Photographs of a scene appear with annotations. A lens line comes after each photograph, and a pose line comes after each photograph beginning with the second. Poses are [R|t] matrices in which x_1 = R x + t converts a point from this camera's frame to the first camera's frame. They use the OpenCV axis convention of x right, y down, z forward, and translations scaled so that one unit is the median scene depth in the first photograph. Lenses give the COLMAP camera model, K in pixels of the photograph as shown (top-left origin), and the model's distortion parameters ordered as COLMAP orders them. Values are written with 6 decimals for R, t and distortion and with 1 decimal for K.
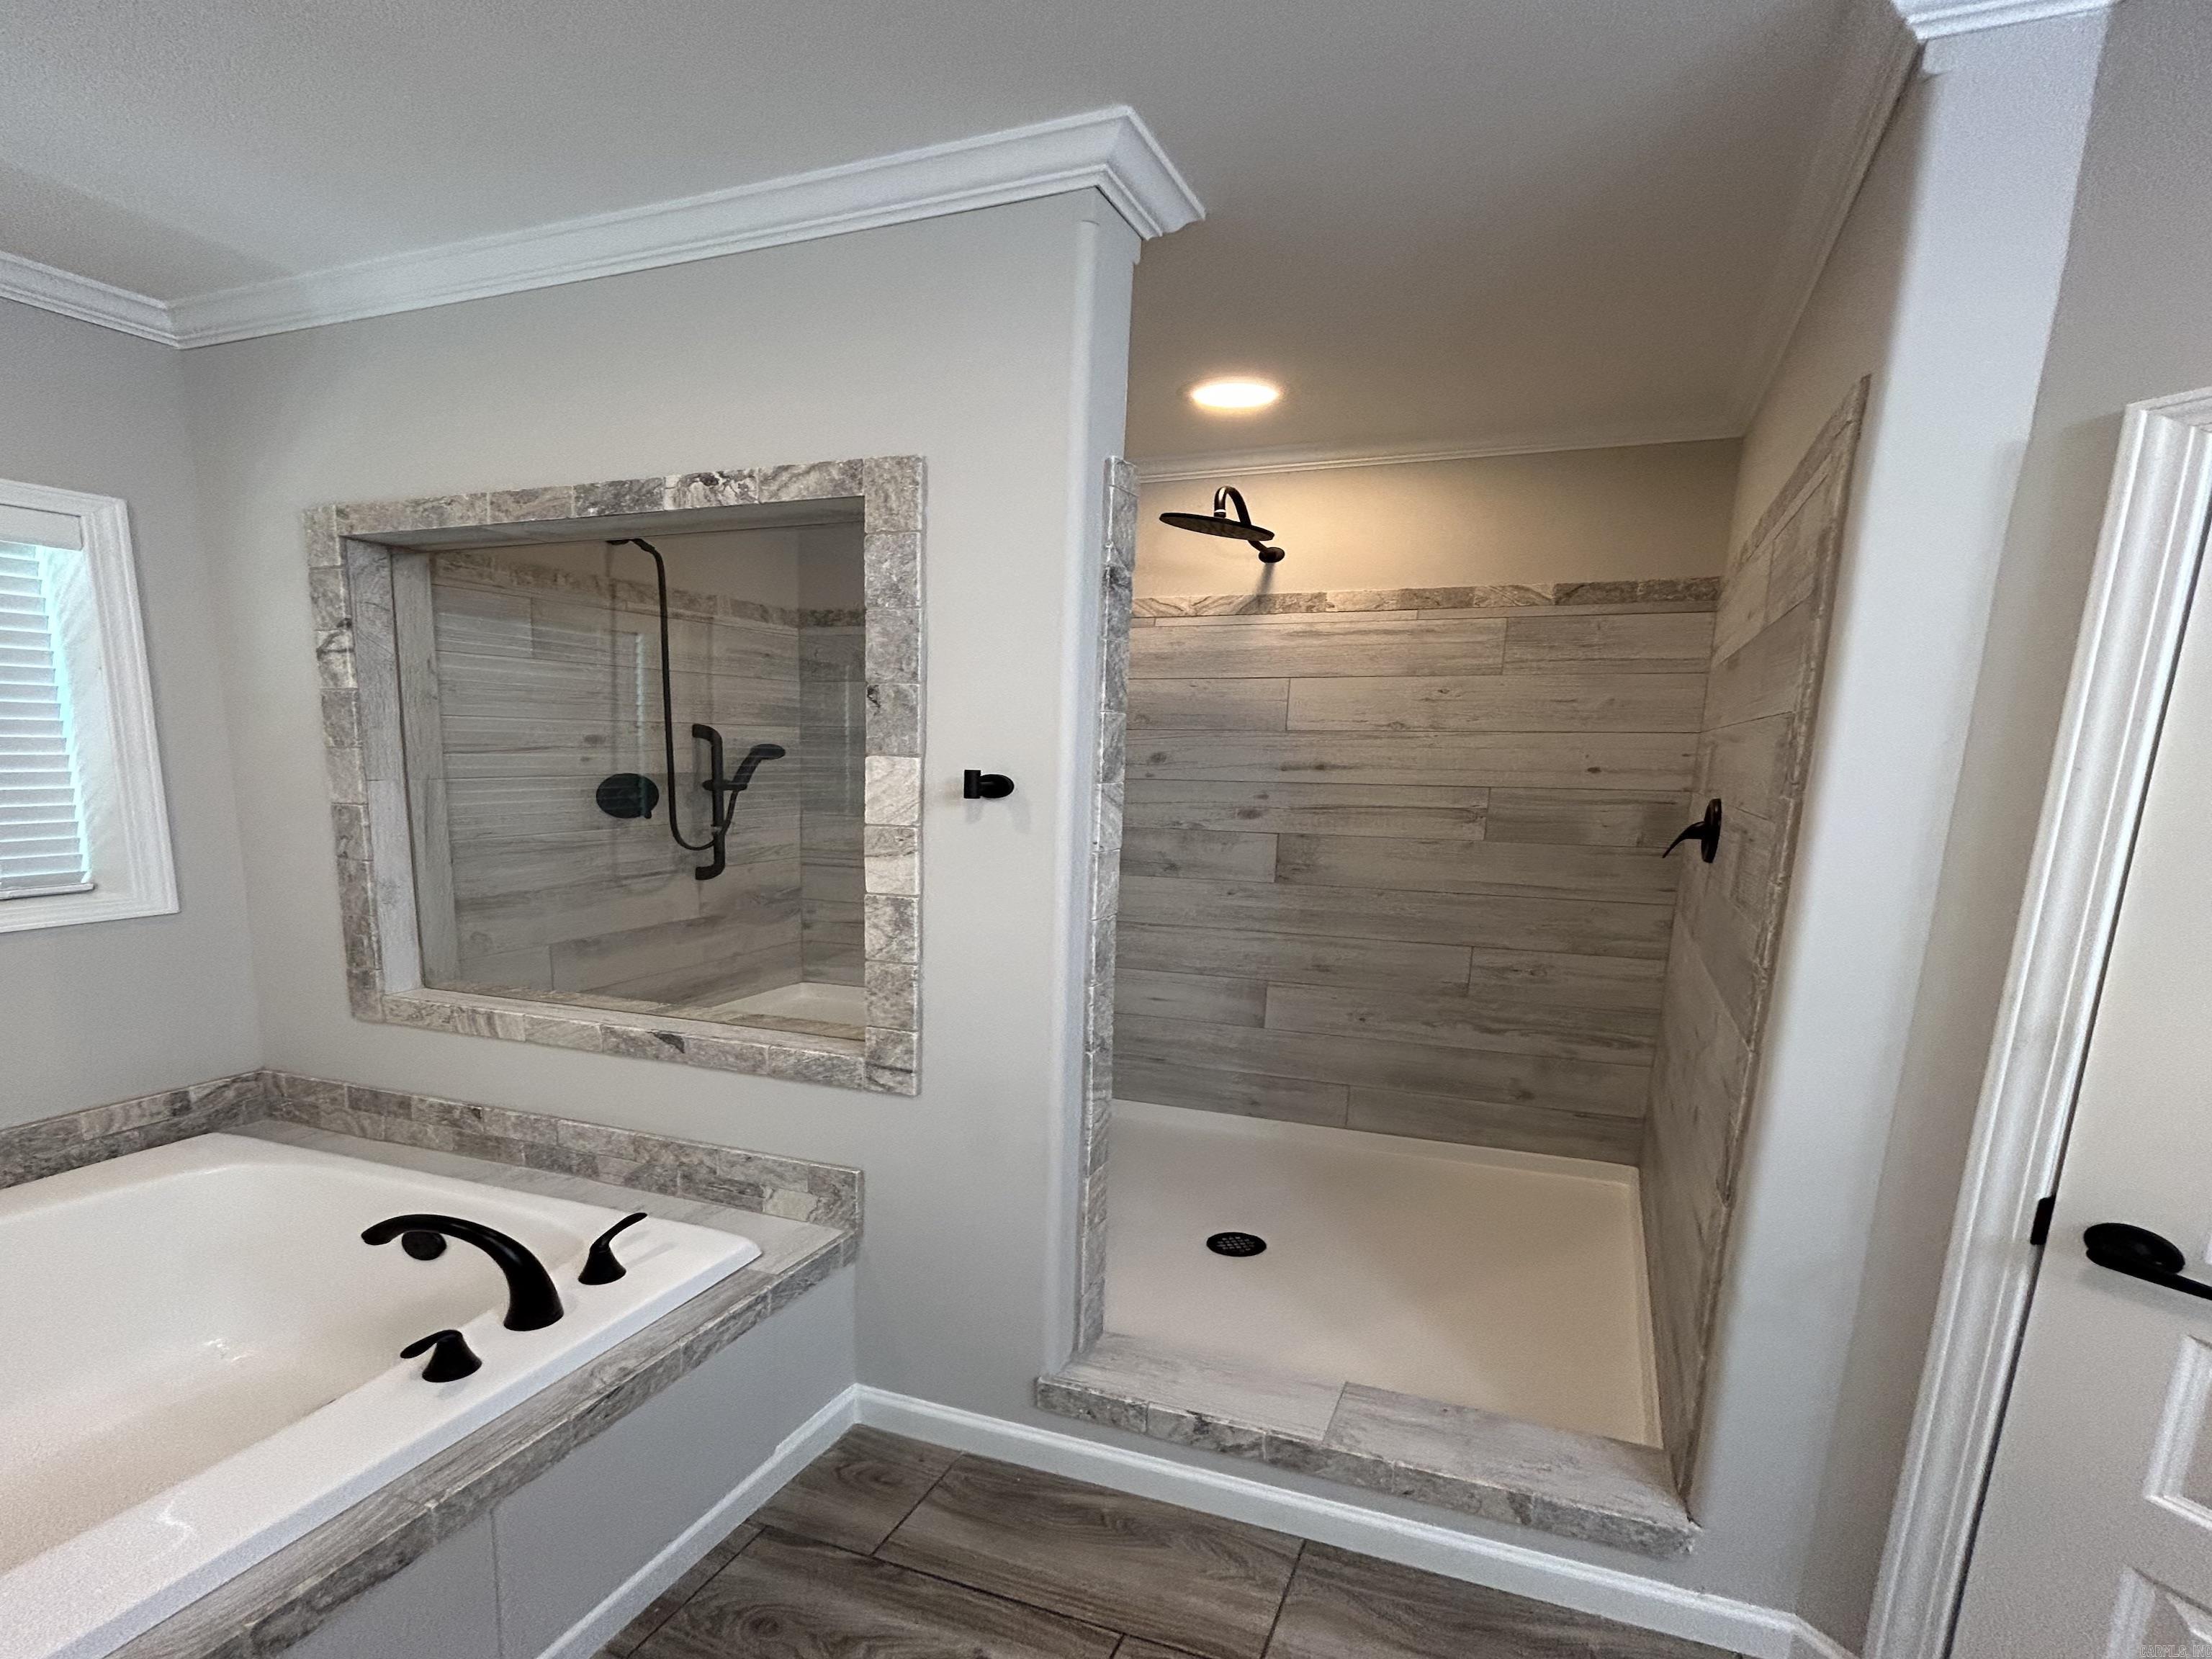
lens RADIAL K [[1037.8, 0, 1106.0], [0, 1037.8, 829.5], [0, 0, 1]] dist [-0.001096, -0.000097]
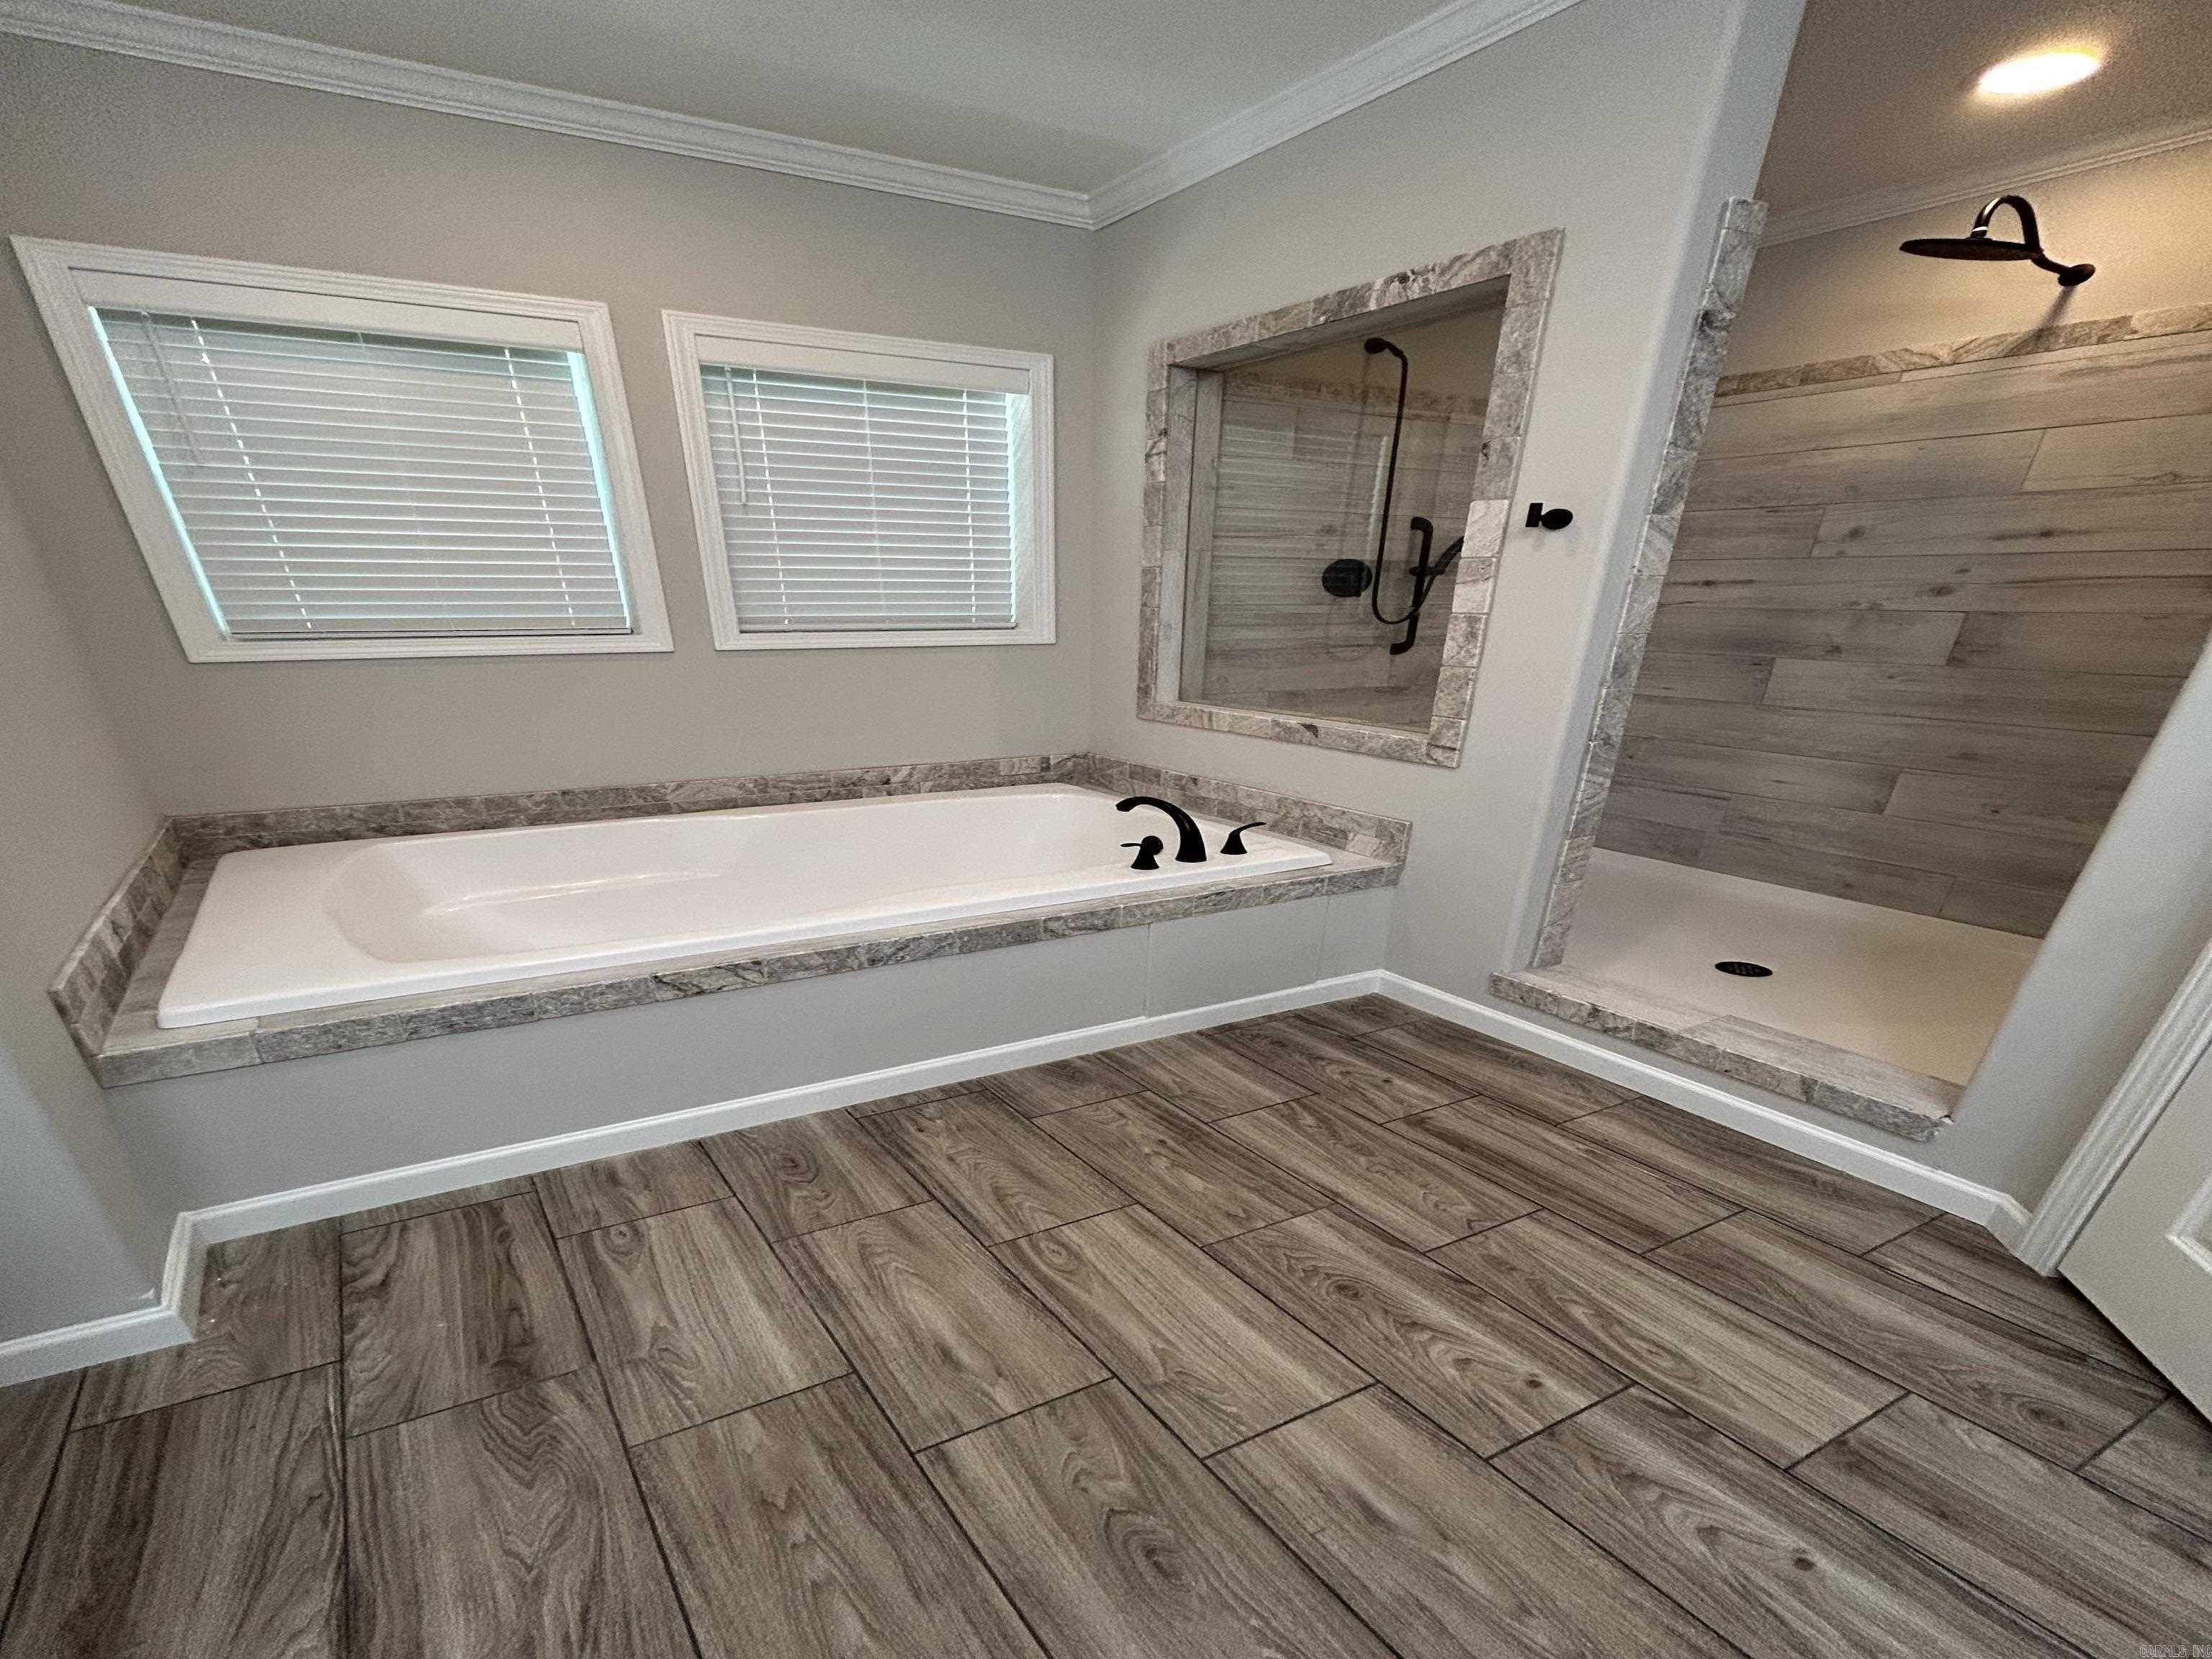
lens RADIAL K [[1056.5, 0, 1065.4], [0, 1056.5, 843.9], [0, 0, 1]] dist [-0.000027, -0.000159]
pose [[0.741754, 0.193768, -0.642071, 0.229460], [-0.085270, 0.976832, 0.196286, 0.093744], [0.665230, -0.090847, 0.741091, -0.223378]]
